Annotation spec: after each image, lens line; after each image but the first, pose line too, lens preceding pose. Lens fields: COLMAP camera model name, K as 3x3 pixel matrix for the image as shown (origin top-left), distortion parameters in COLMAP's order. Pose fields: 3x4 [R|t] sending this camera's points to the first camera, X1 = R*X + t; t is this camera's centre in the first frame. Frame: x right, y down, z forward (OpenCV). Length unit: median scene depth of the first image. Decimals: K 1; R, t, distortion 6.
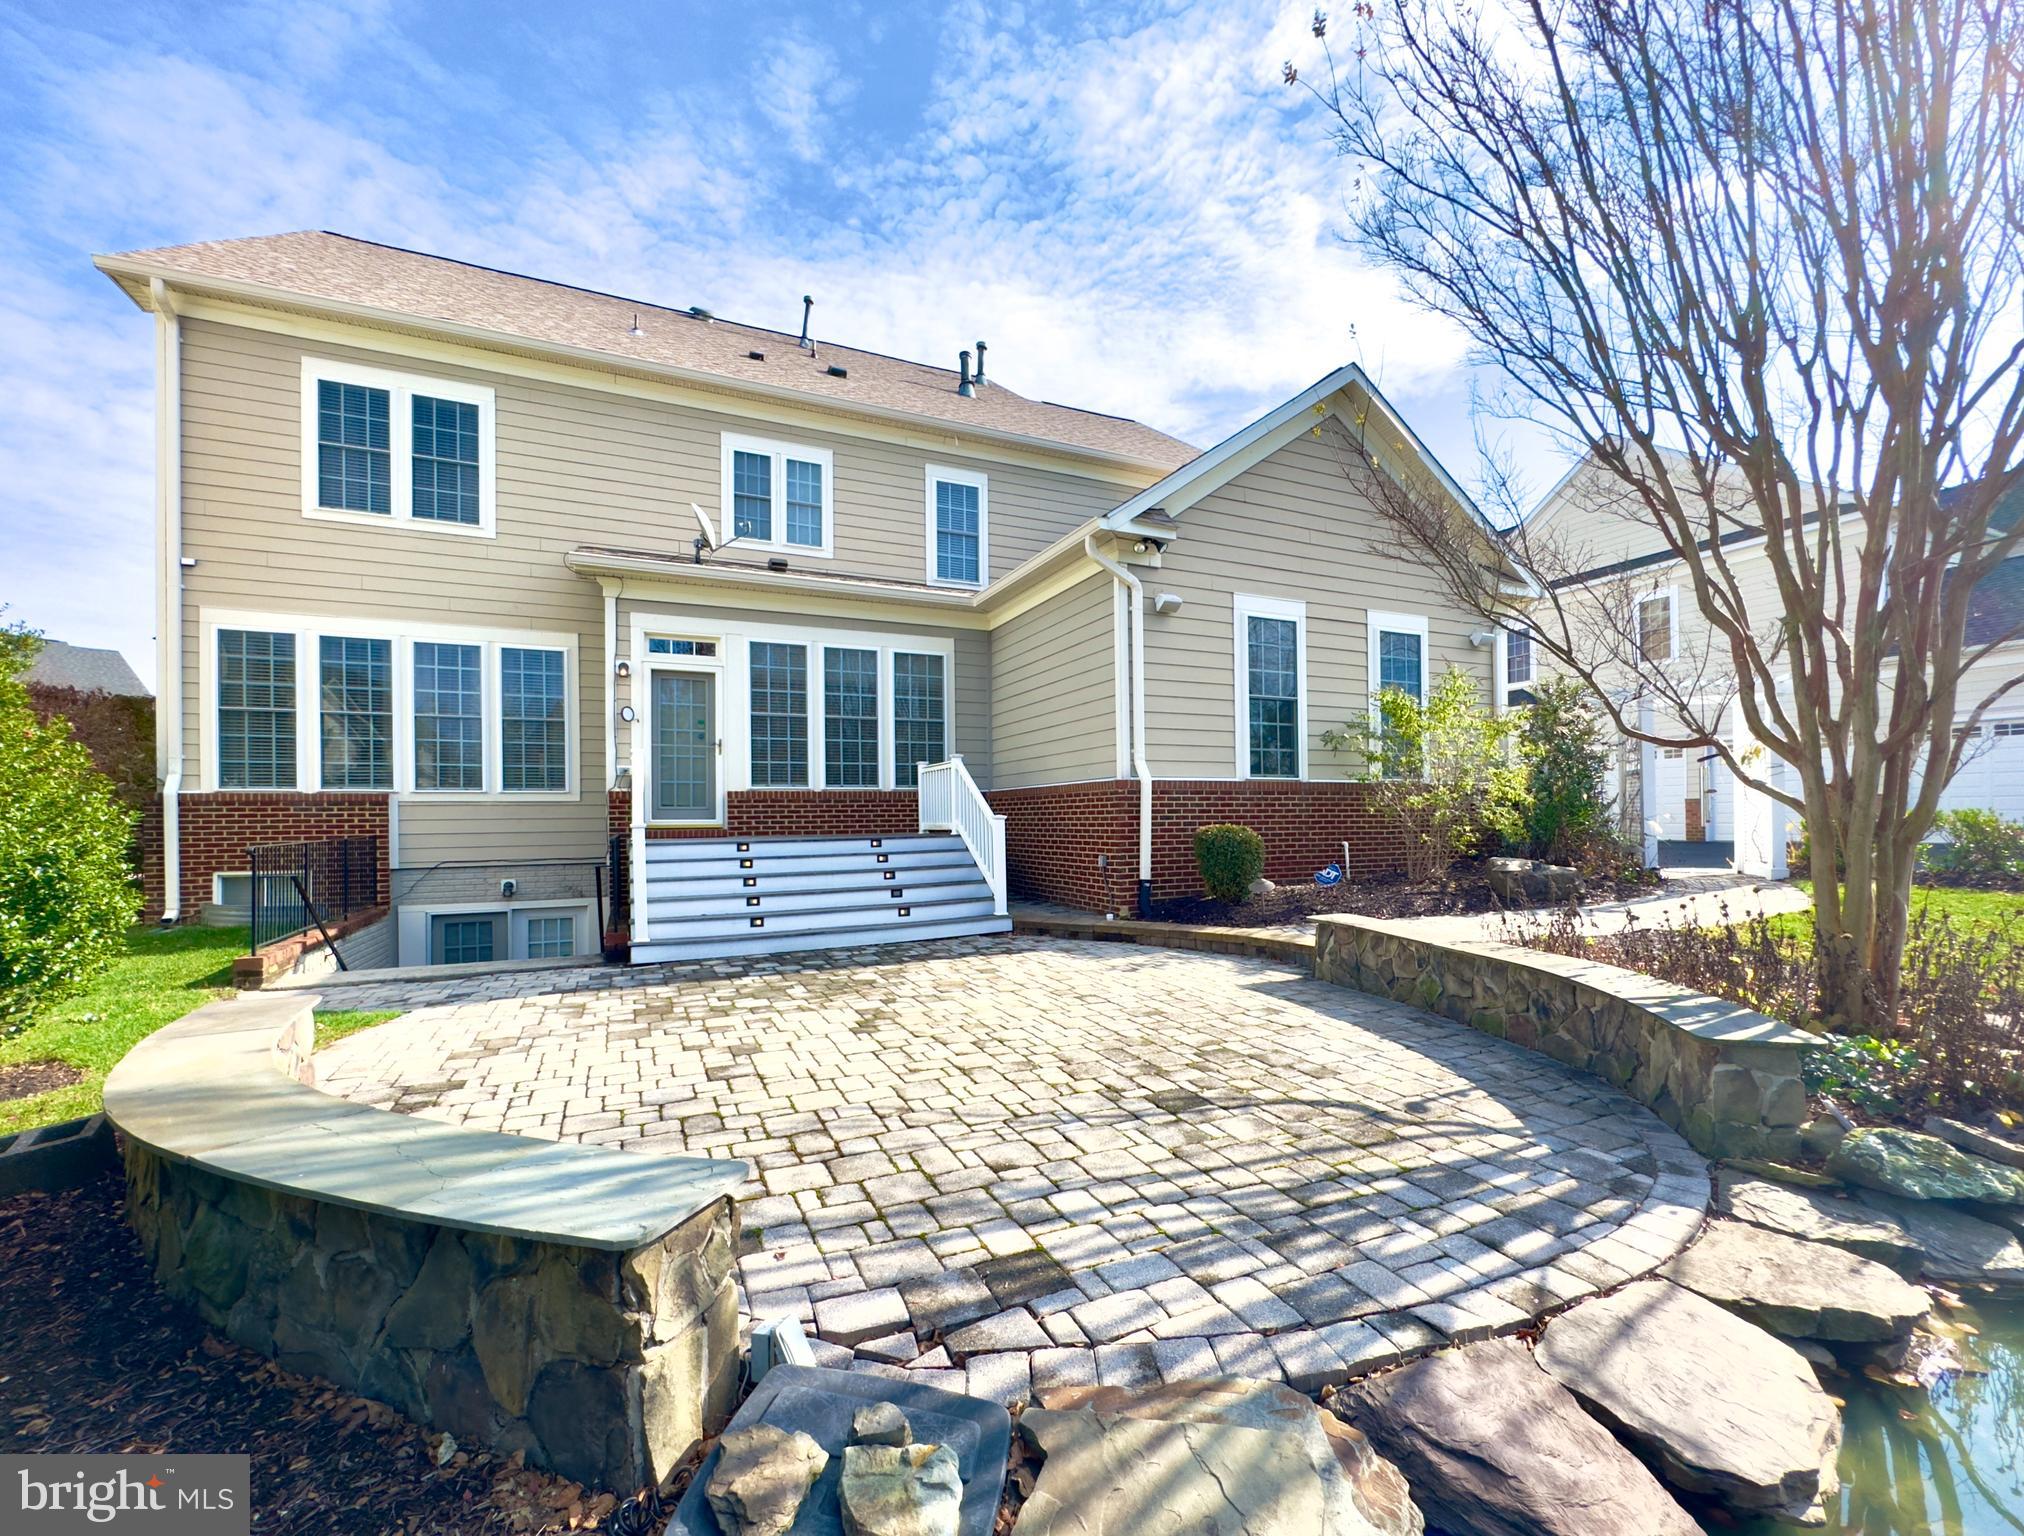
lens RADIAL K [[860.9, 0, 1002.8], [0, 860.9, 815.3], [0, 0, 1]] dist [-0.002638, 0.000251]
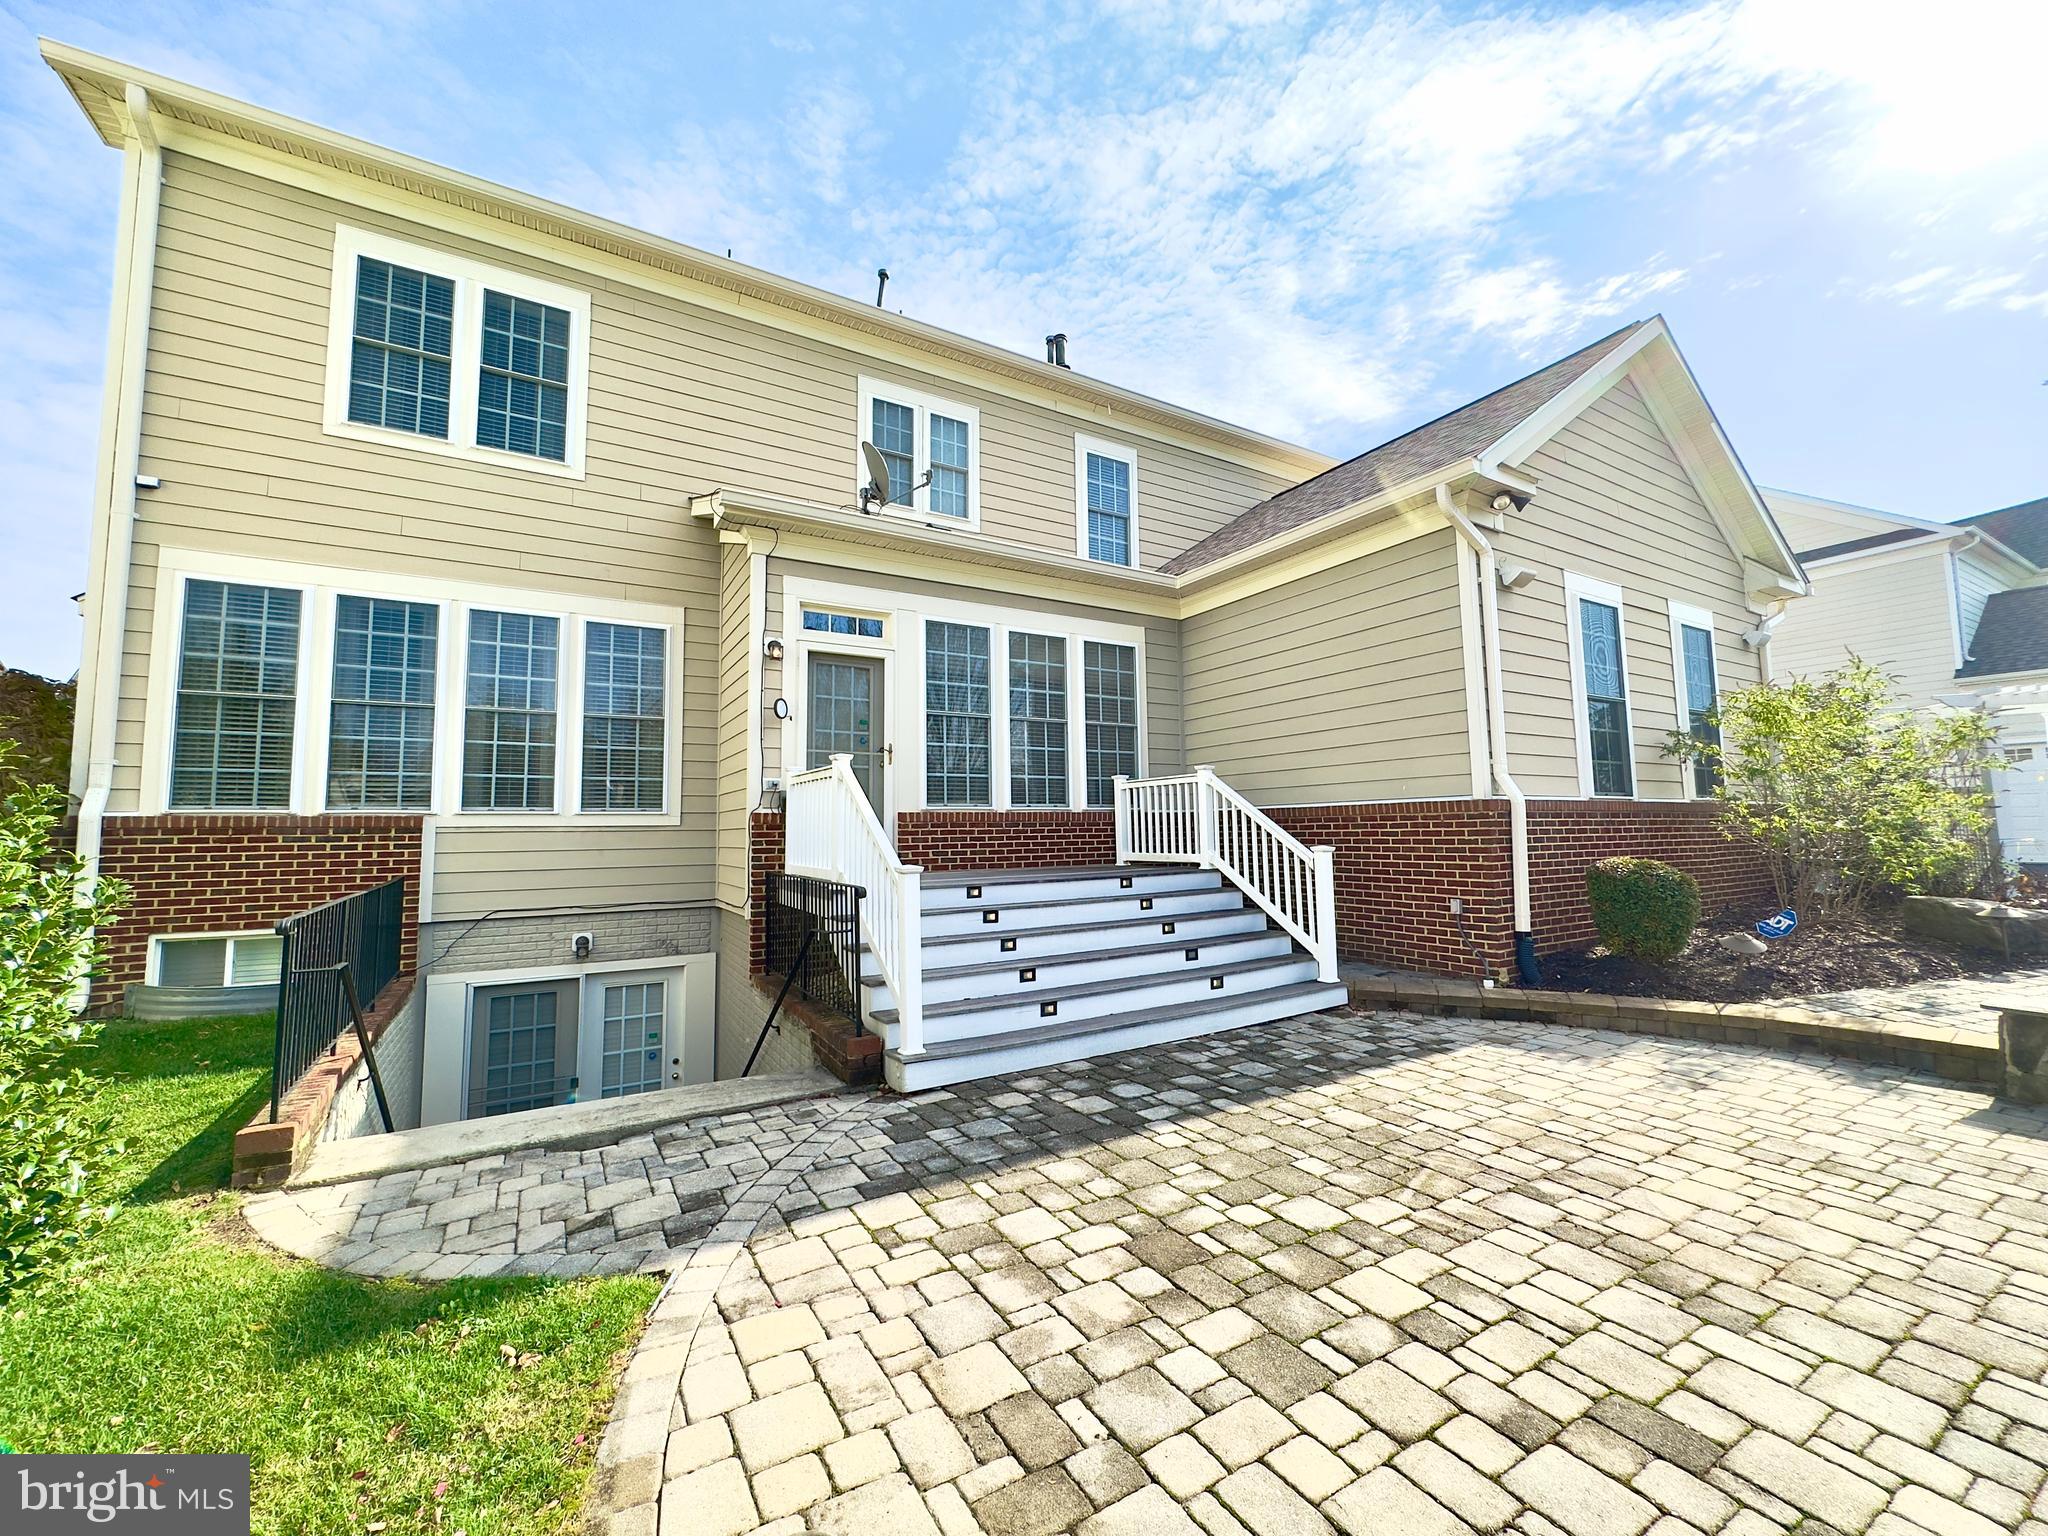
lens RADIAL K [[821.7, 0, 1009.5], [0, 821.7, 759.7], [0, 0, 1]] dist [-0.003958, 0.001048]
pose [[0.994639, 0.006613, 0.103196, -0.324101], [0.002213, 0.996364, -0.085171, -0.013682], [-0.103384, 0.084943, 0.991008, 0.293025]]
